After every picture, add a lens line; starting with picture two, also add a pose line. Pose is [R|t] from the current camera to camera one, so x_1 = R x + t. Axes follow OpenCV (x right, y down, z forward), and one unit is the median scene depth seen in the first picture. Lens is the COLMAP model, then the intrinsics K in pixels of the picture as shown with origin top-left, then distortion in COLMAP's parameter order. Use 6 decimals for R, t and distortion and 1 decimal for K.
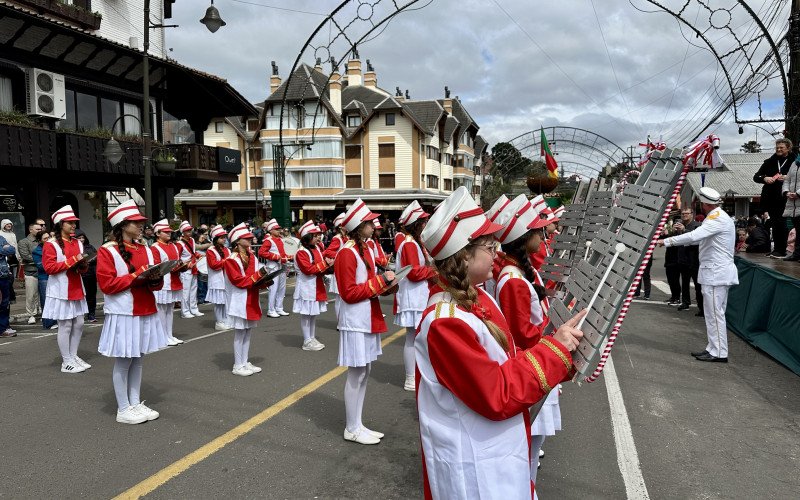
lens RADIAL K [[563.2, 0, 410.9], [0, 563.2, 254.9], [0, 0, 1]] dist [0.088844, -0.121362]
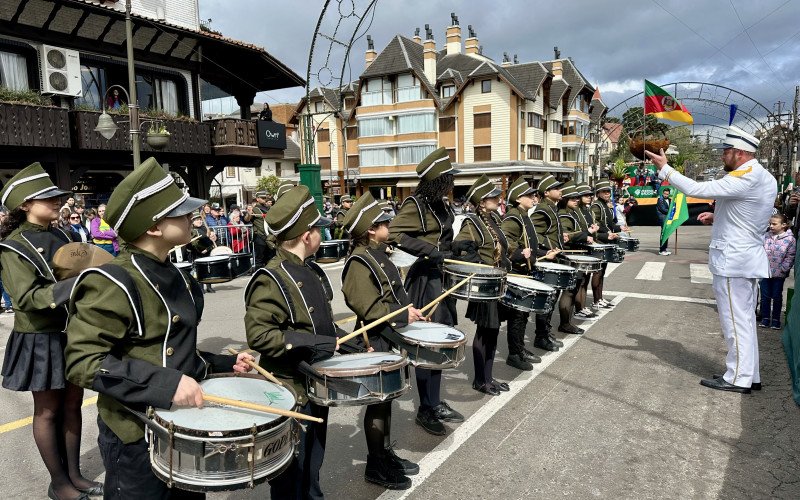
lens RADIAL K [[565.6, 0, 396.6], [0, 565.6, 256.2], [0, 0, 1]] dist [0.078613, -0.102228]
pose [[0.971021, 0.004483, -0.238952, 0.043688], [0.005406, 0.999156, 0.040711, -0.000583], [0.238933, -0.040823, 0.970178, 0.047171]]
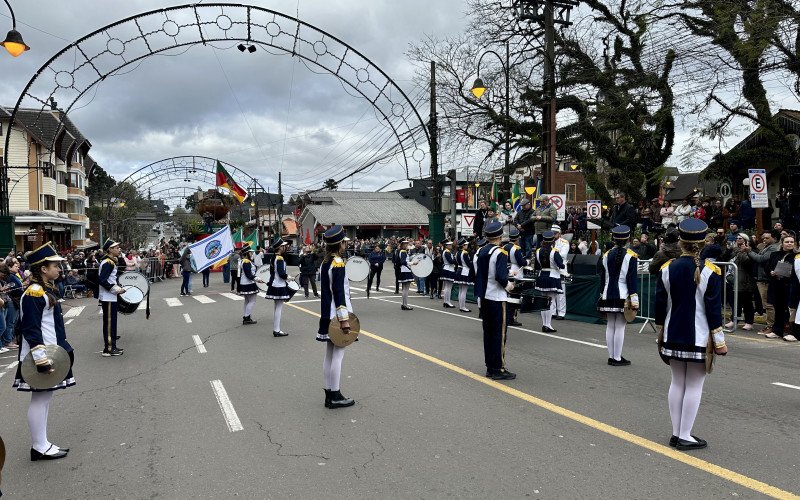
lens RADIAL K [[555.1, 0, 400.5], [0, 555.1, 256.3], [0, 0, 1]] dist [0.079171, -0.096403]
pose [[0.770520, -0.026562, 0.636862, -0.109881], [0.051091, 0.998490, -0.020170, 0.000379], [-0.635365, 0.048079, 0.770714, -0.032098]]
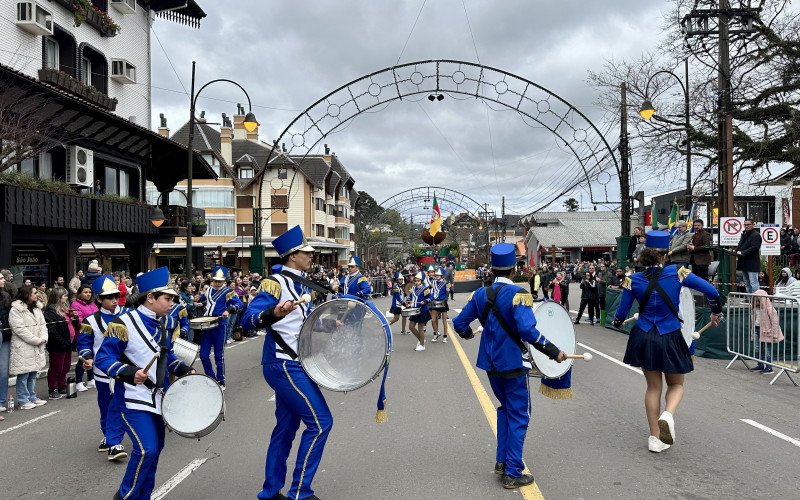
lens RADIAL K [[553.4, 0, 409.2], [0, 553.4, 250.4], [0, 0, 1]] dist [0.209084, -0.353717]
pose [[0.965749, 0.000121, 0.259478, -0.079015], [0.022034, 0.996350, -0.082472, 0.001215], [-0.258541, 0.085365, 0.962221, -0.082700]]
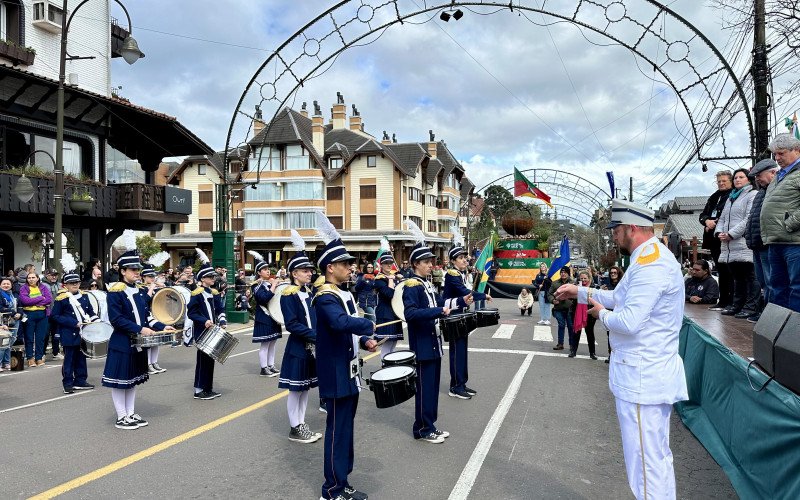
lens RADIAL K [[561.8, 0, 402.5], [0, 561.8, 250.2], [0, 0, 1]] dist [0.069162, -0.073504]
pose [[0.999960, 0.001377, -0.008831, 0.026164], [-0.002094, 0.996658, -0.081659, -0.002124], [0.008689, 0.081674, 0.996621, 0.023168]]
